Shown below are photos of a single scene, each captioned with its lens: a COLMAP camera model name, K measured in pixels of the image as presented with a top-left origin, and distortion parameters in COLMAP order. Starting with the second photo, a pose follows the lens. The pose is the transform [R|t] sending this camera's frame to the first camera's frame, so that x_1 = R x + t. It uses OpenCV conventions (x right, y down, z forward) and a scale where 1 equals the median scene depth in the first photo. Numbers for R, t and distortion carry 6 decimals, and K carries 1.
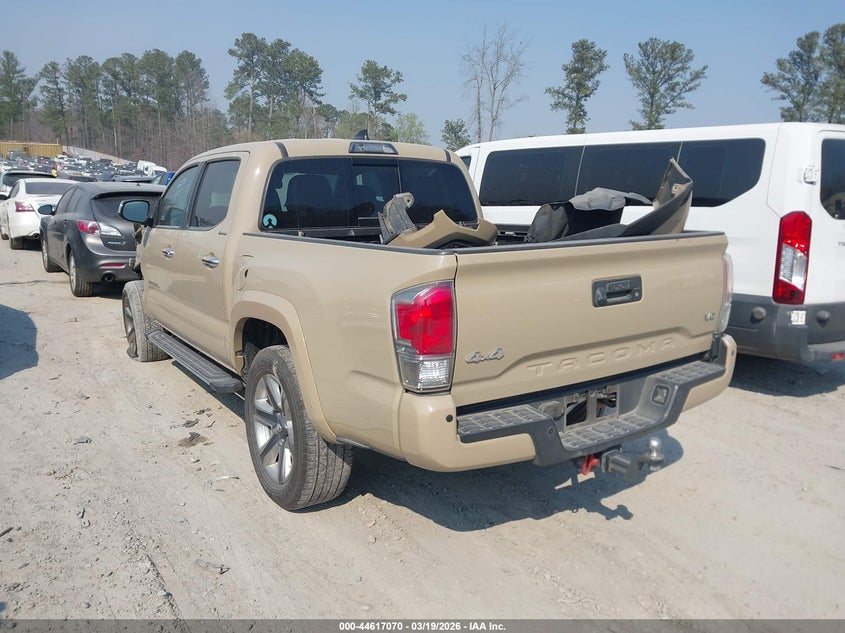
lens RADIAL K [[708.9, 0, 423.4], [0, 708.9, 318.8], [0, 0, 1]] dist [0.002255, -0.001258]
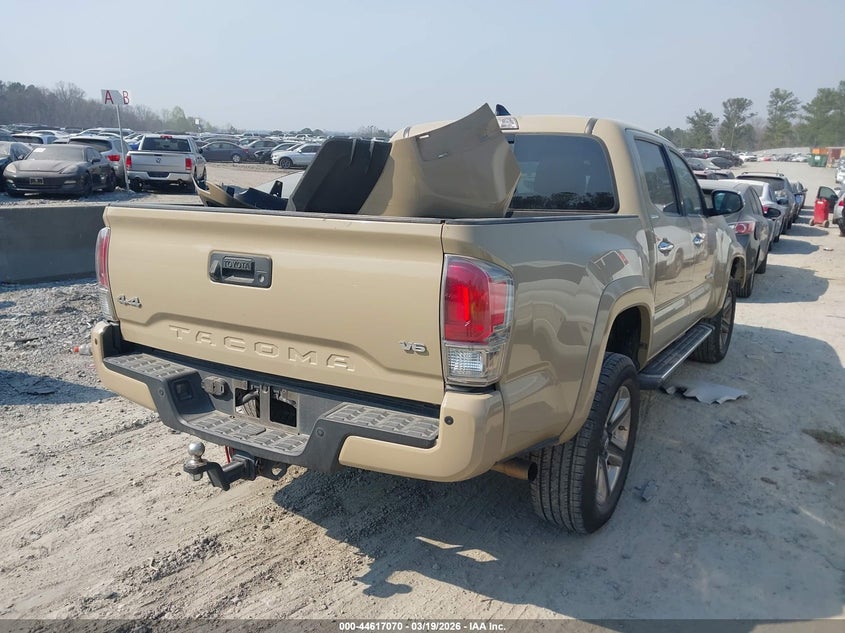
lens RADIAL K [[708.9, 0, 423.9], [0, 708.9, 314.1], [0, 0, 1]] dist [0.002255, -0.001258]
pose [[0.349417, 0.163548, -0.922583, 1.105832], [-0.181654, 0.977790, 0.104536, -0.112604], [0.919190, 0.131064, 0.371365, 0.852895]]
